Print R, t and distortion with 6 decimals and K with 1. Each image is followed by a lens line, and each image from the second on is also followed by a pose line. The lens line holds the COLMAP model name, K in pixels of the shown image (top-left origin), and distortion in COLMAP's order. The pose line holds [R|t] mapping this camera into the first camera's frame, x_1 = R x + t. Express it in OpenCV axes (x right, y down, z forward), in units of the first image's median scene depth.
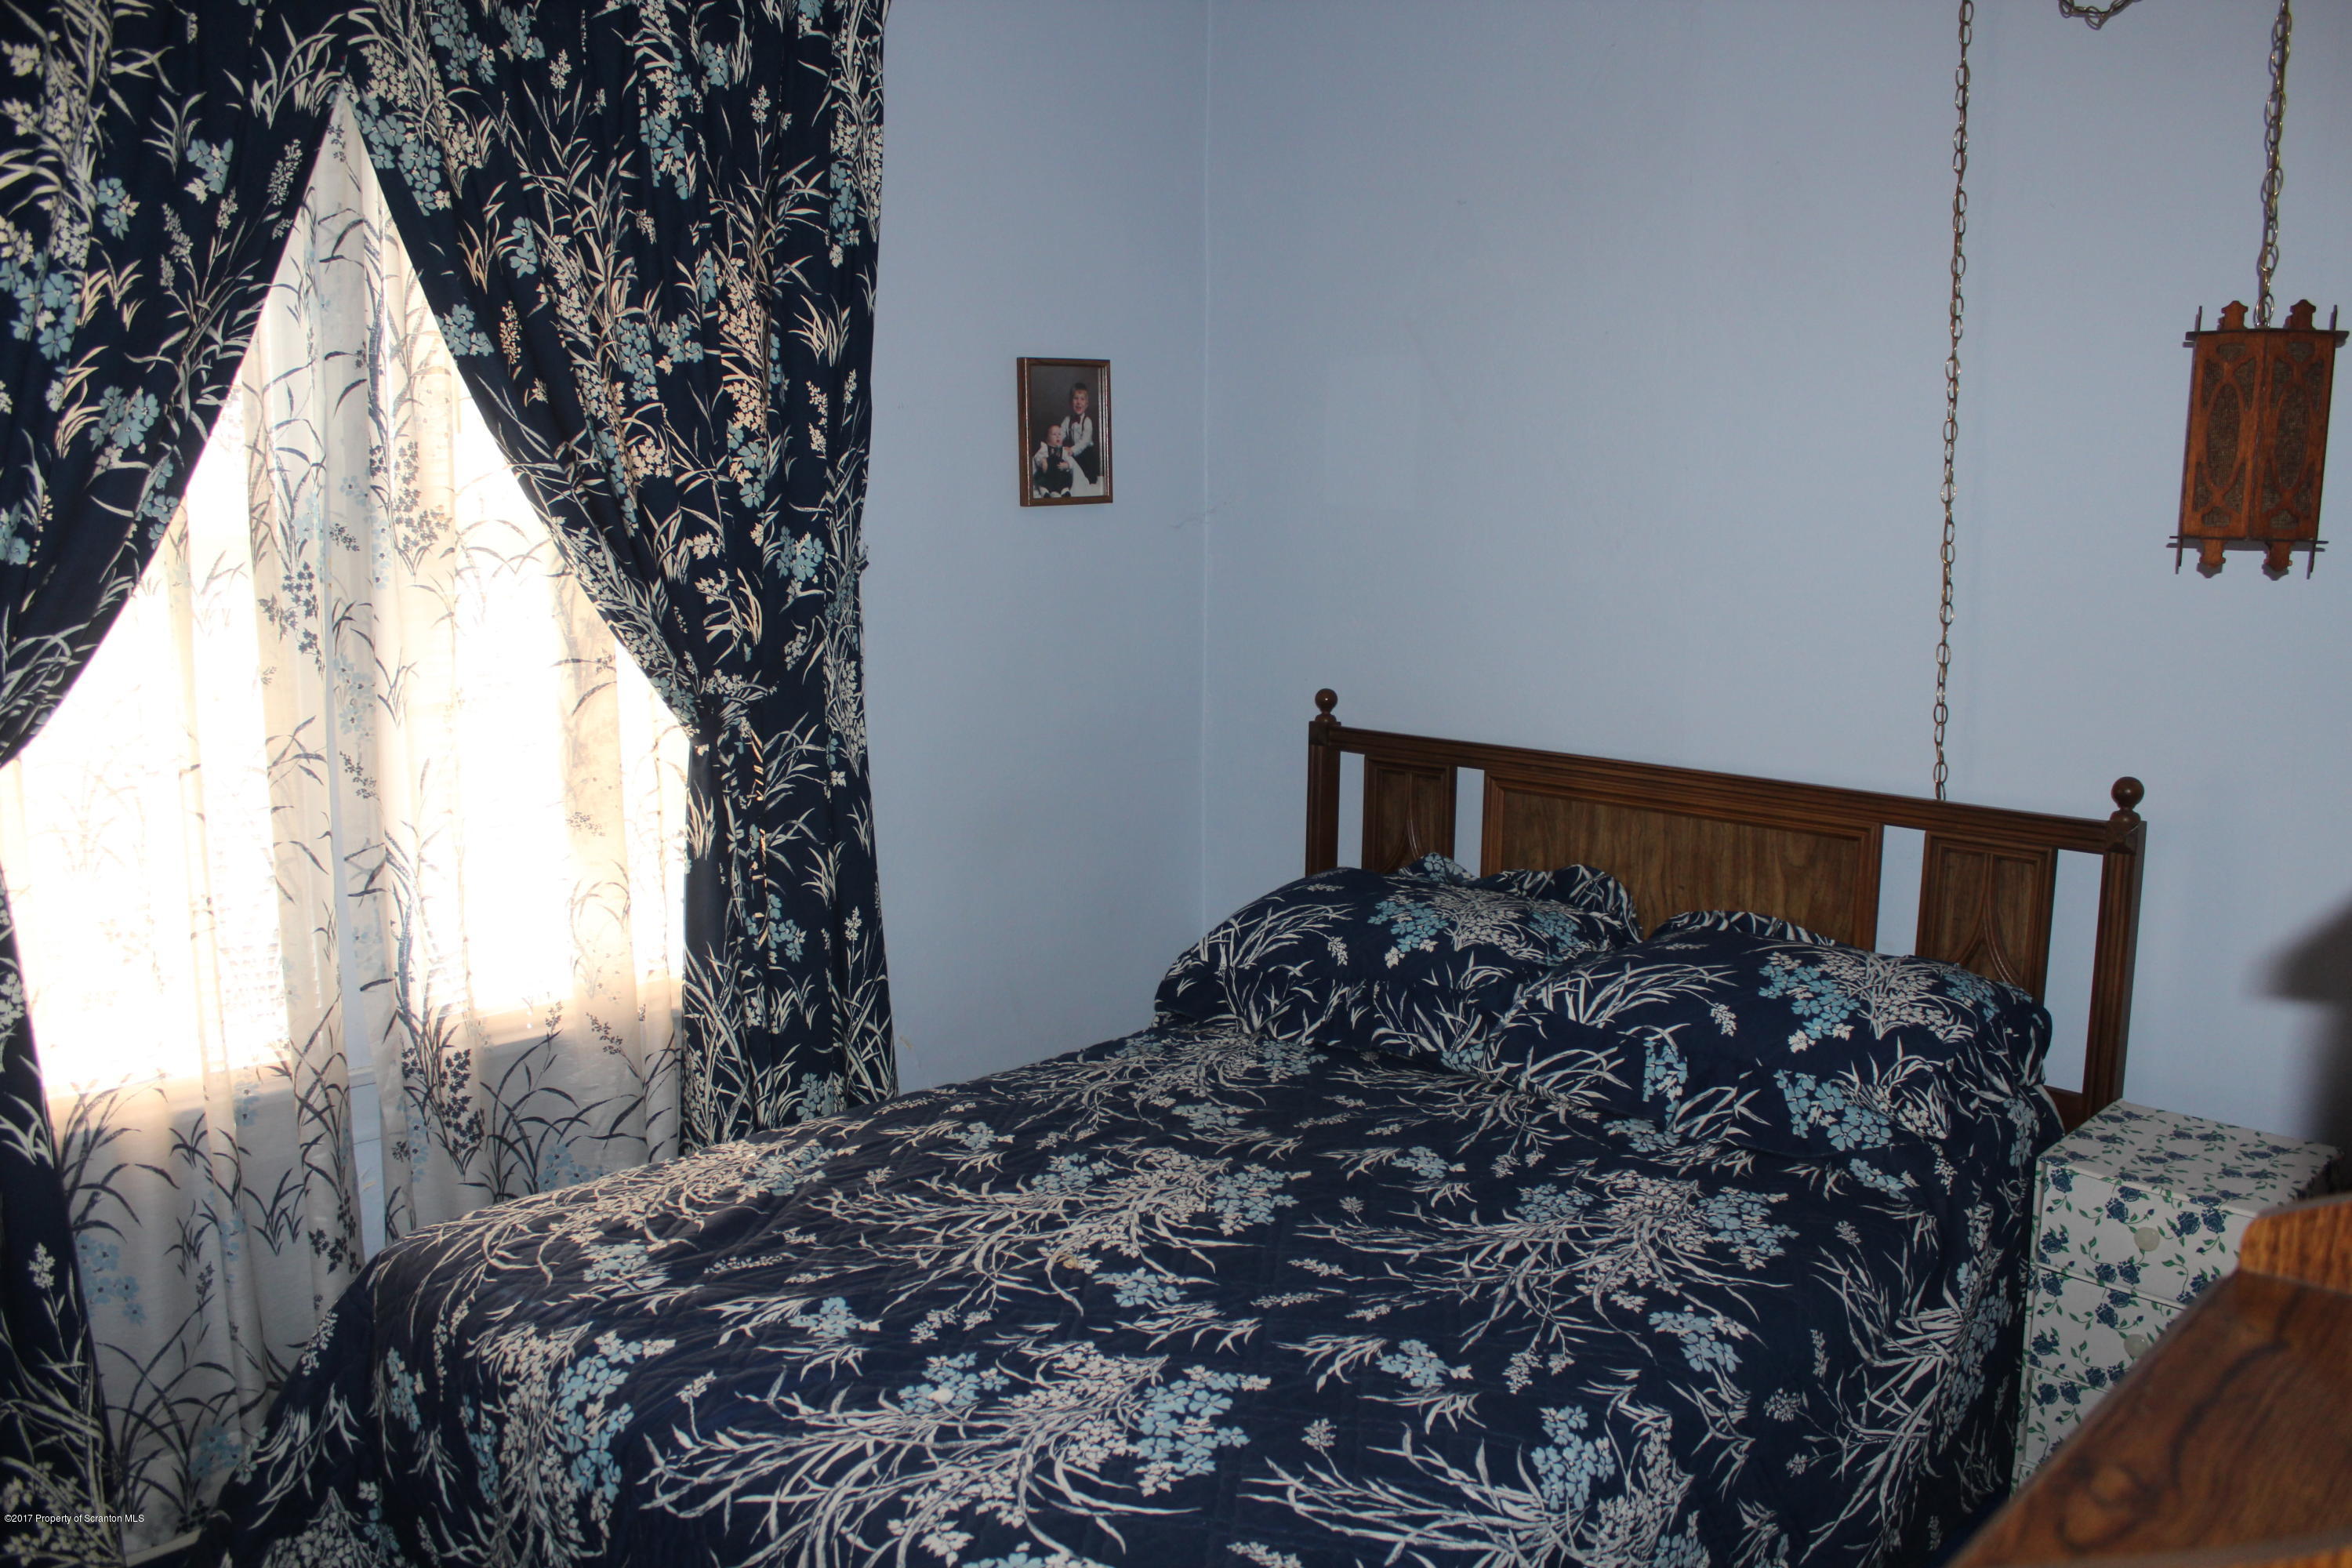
lens RADIAL K [[1984.1, 0, 1176.0], [0, 1984.1, 784.0], [0, 0, 1]] dist [-0.151447, 0.150985]
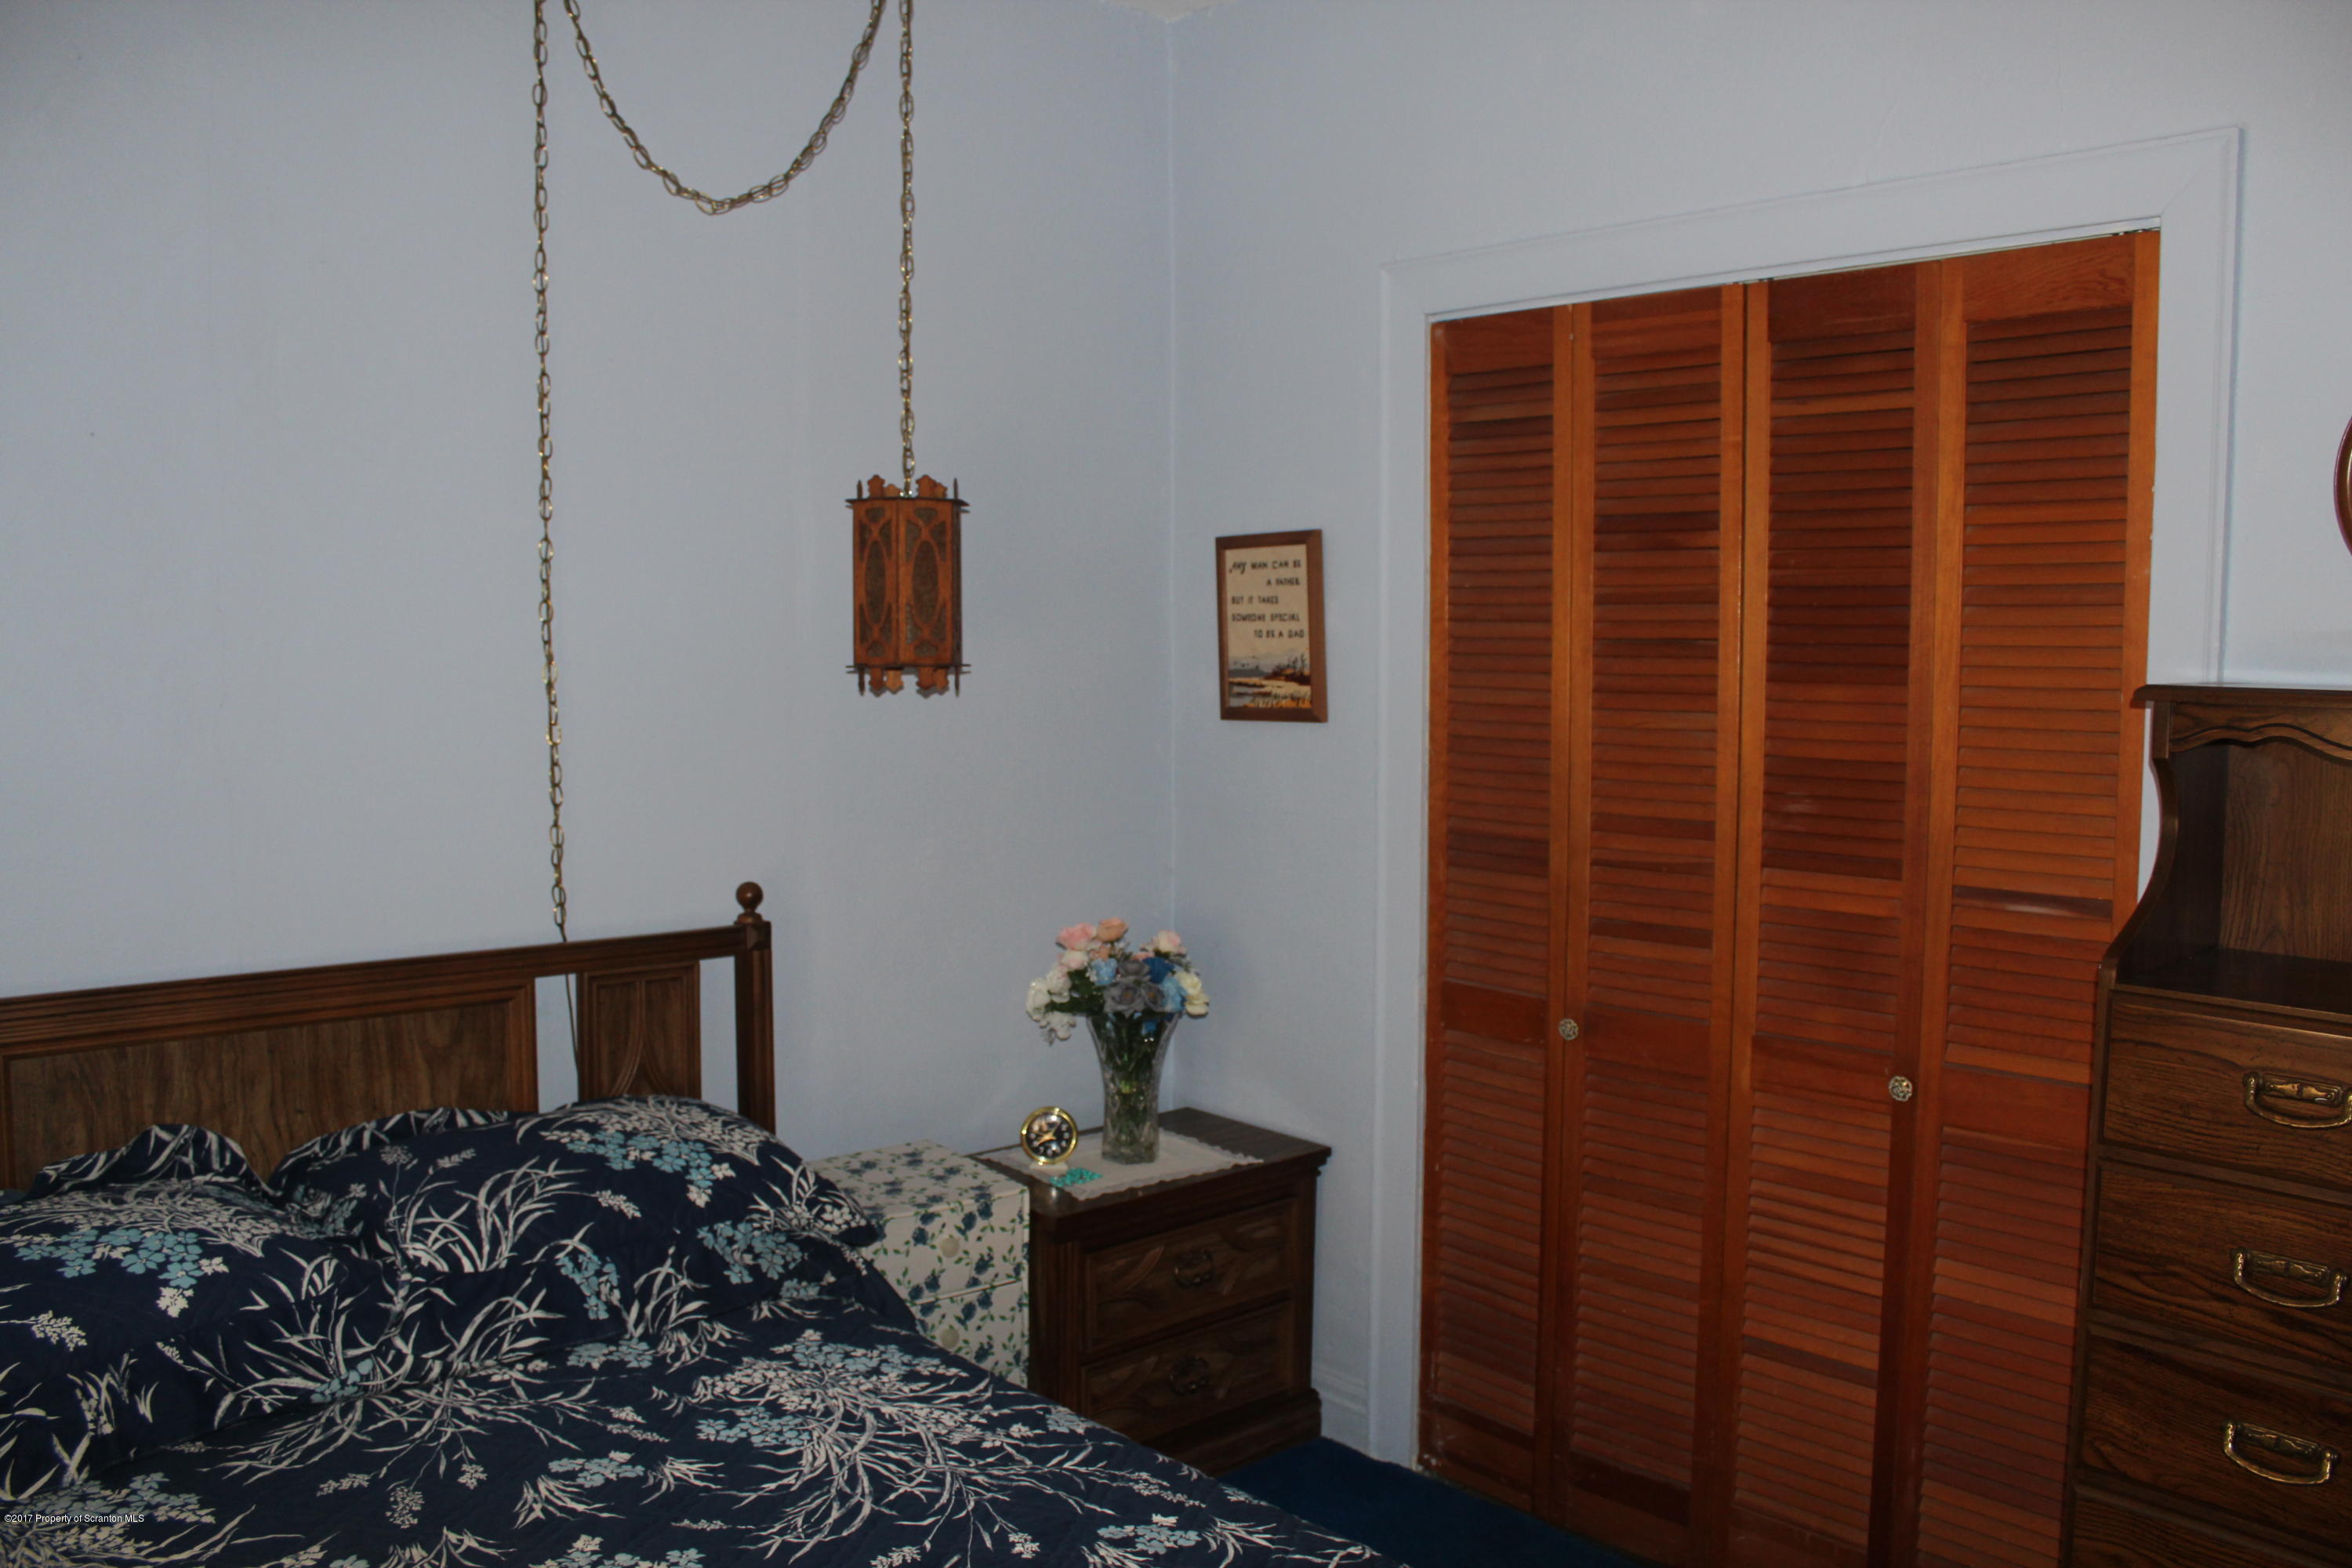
lens RADIAL K [[1984.1, 0, 1176.0], [0, 1984.1, 784.0], [0, 0, 1]] dist [-0.151447, 0.150985]
pose [[0.071757, -0.088375, 0.993499, -0.624544], [0.145992, 0.986270, 0.077187, -0.113018], [-0.986680, 0.139504, 0.083674, 0.659957]]
